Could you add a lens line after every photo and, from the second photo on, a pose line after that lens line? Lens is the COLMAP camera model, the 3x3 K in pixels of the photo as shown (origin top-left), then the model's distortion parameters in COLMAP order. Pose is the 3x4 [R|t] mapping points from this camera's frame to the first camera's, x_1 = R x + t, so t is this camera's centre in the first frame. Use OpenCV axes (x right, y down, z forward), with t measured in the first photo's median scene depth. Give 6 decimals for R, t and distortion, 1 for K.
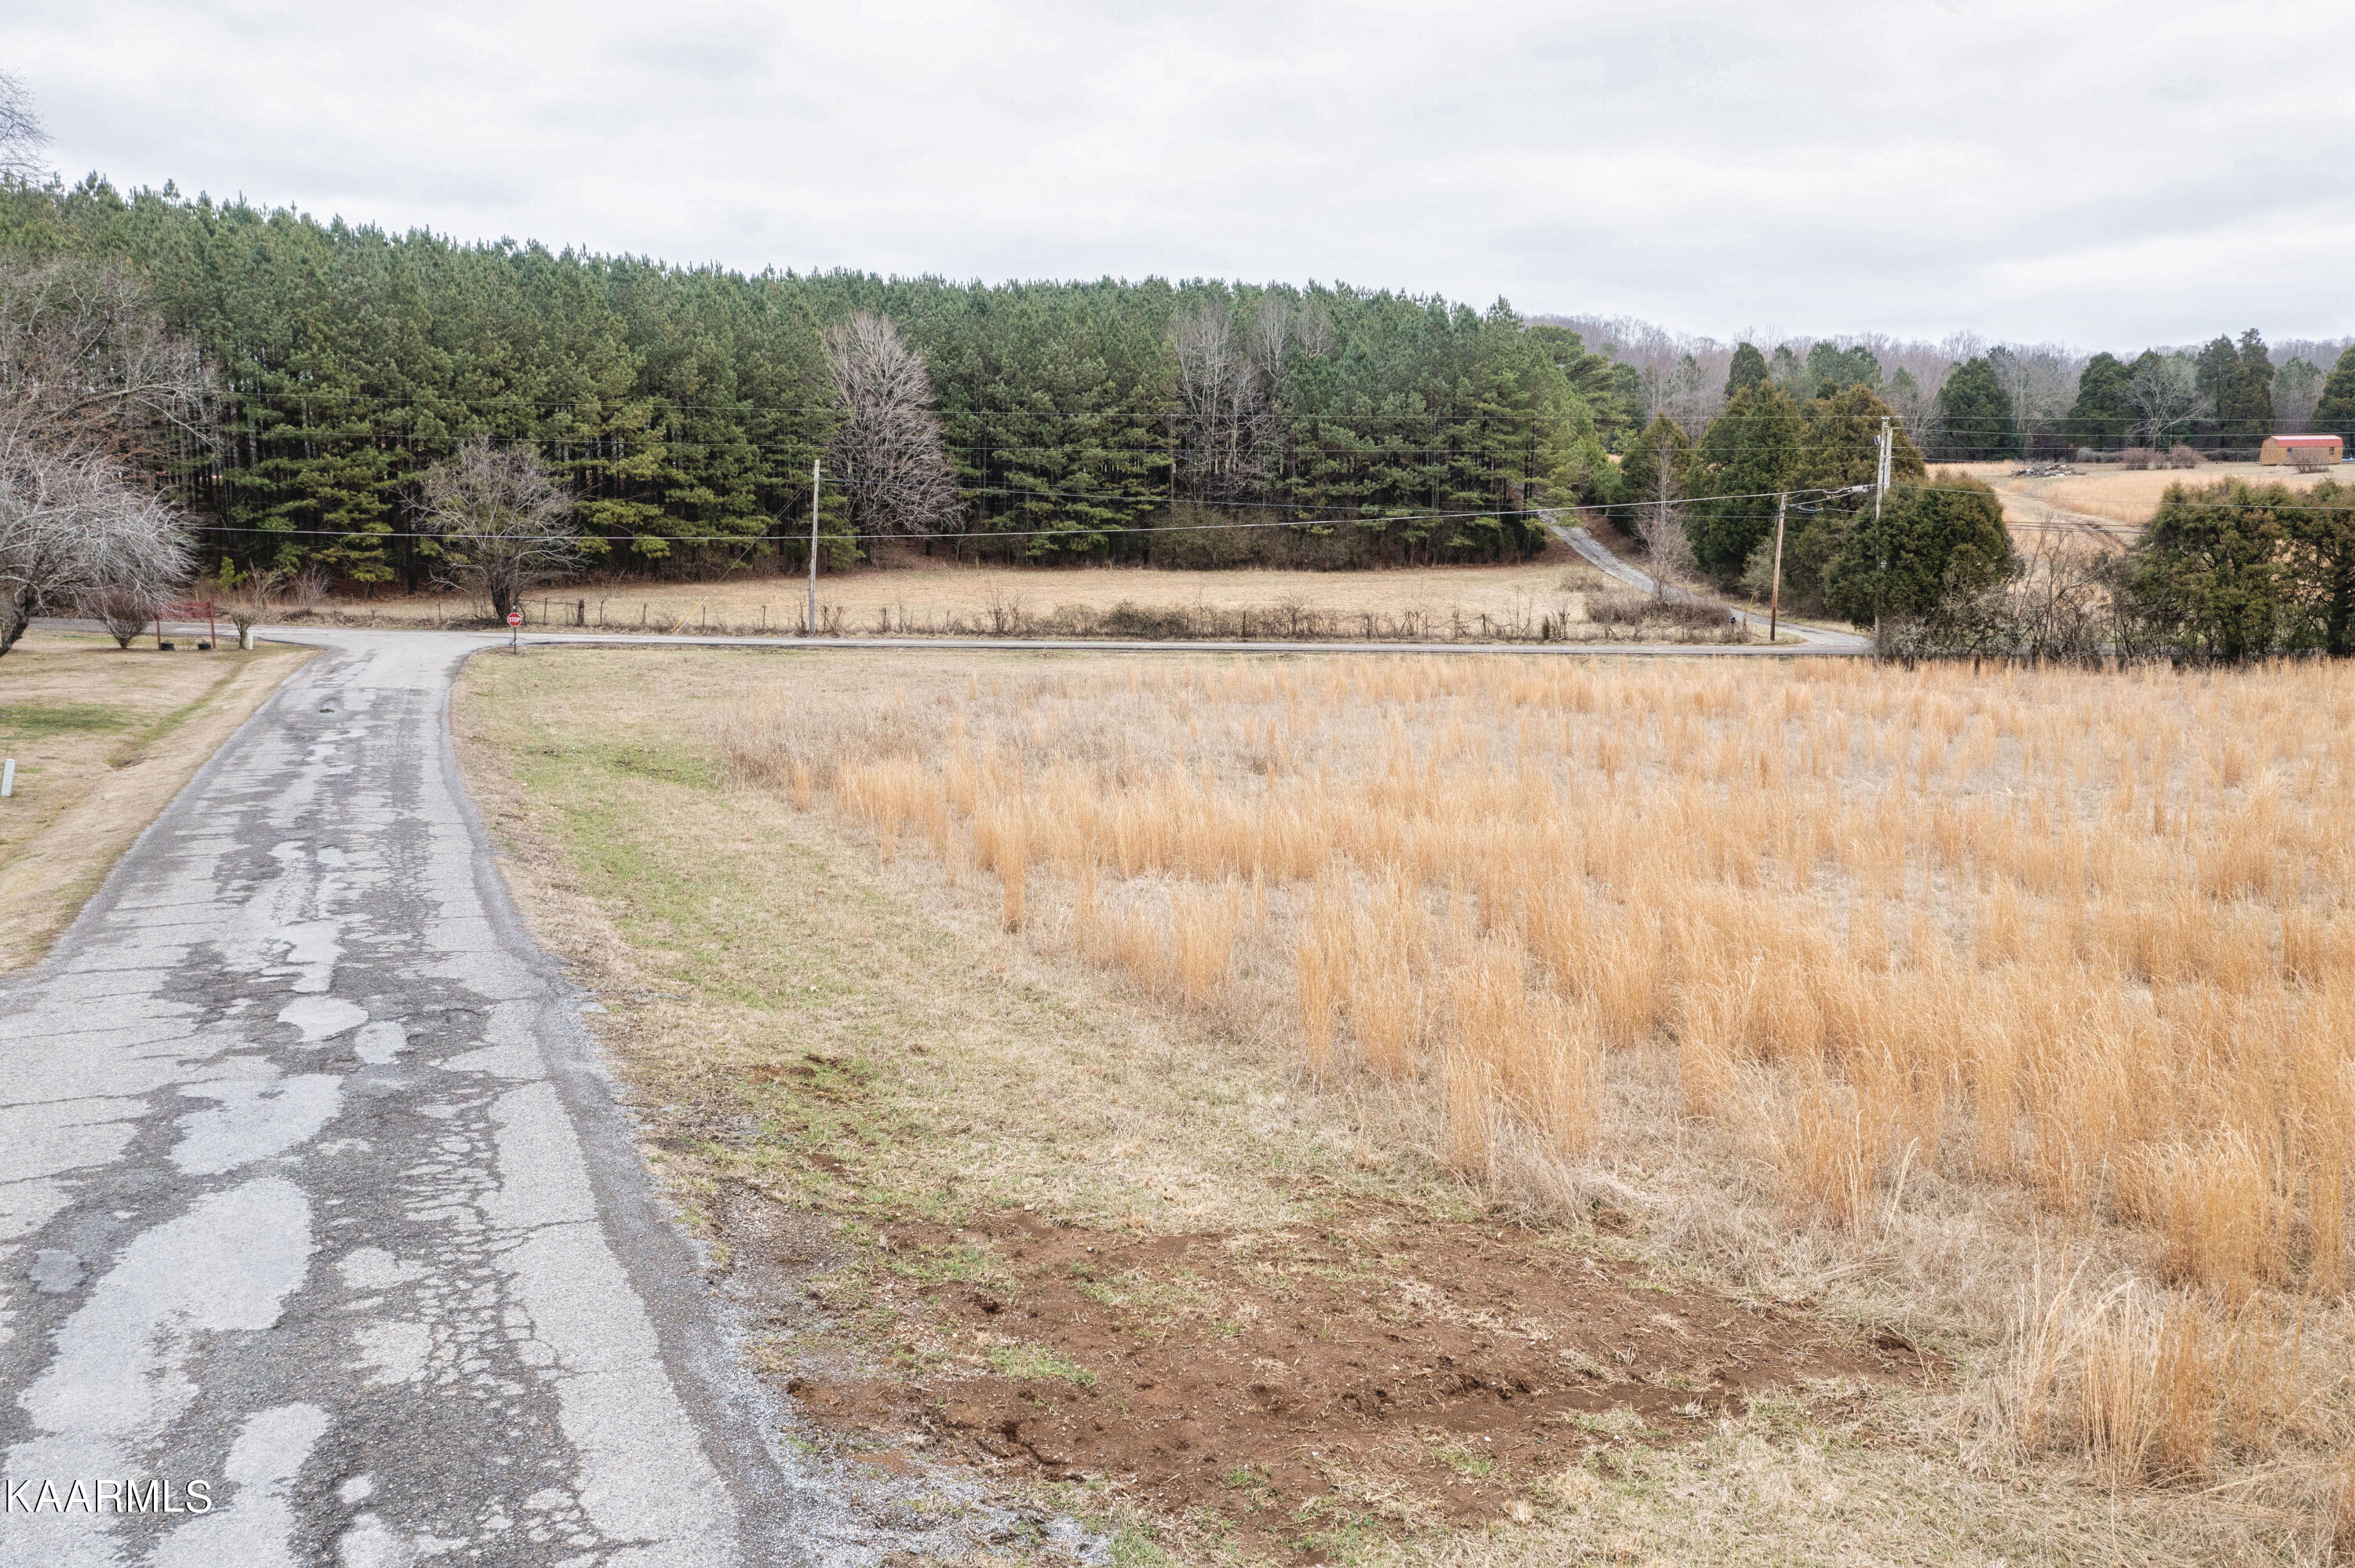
lens RADIAL K [[1841.8, 0, 1177.5], [0, 1841.8, 784.0], [0, 0, 1]] dist [-0.007309, 0.050378]
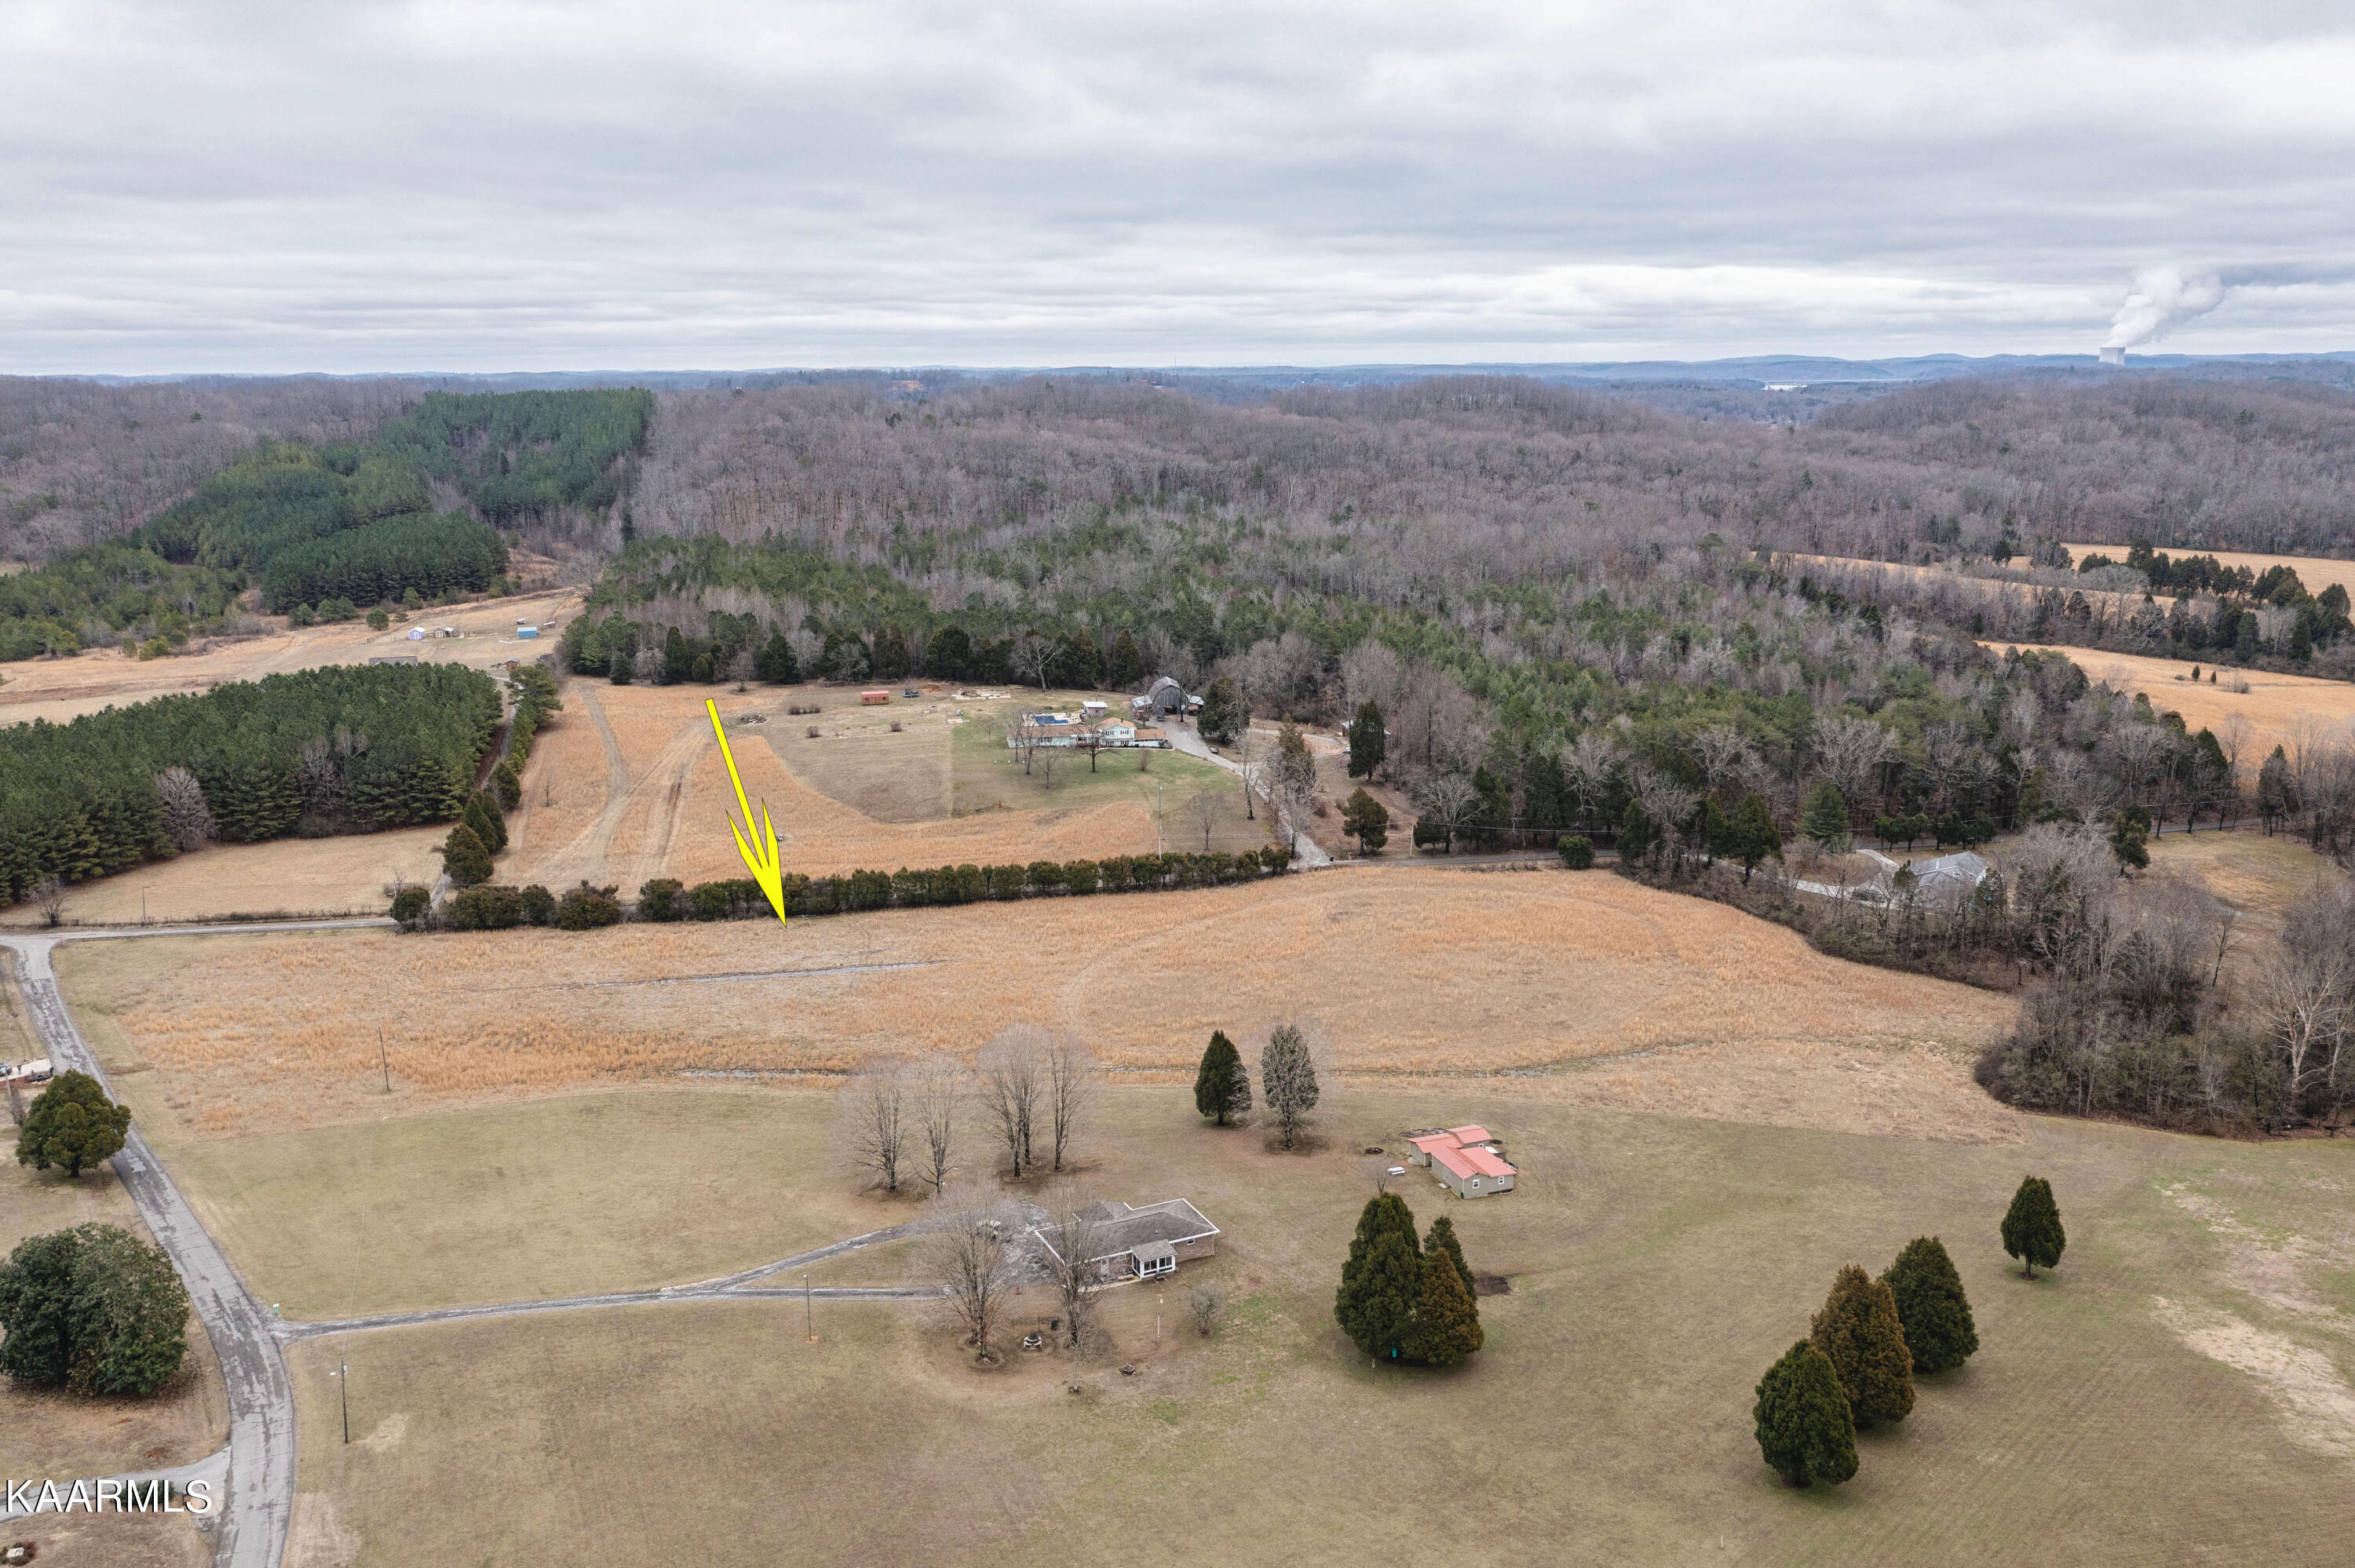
lens RADIAL K [[1841.8, 0, 1177.5], [0, 1841.8, 784.0], [0, 0, 1]] dist [-0.007309, 0.050378]
pose [[0.971127, -0.052117, 0.232799, 0.663401], [0.030309, 0.994891, 0.096294, -0.444709], [-0.236628, -0.086458, 0.967746, -2.111128]]
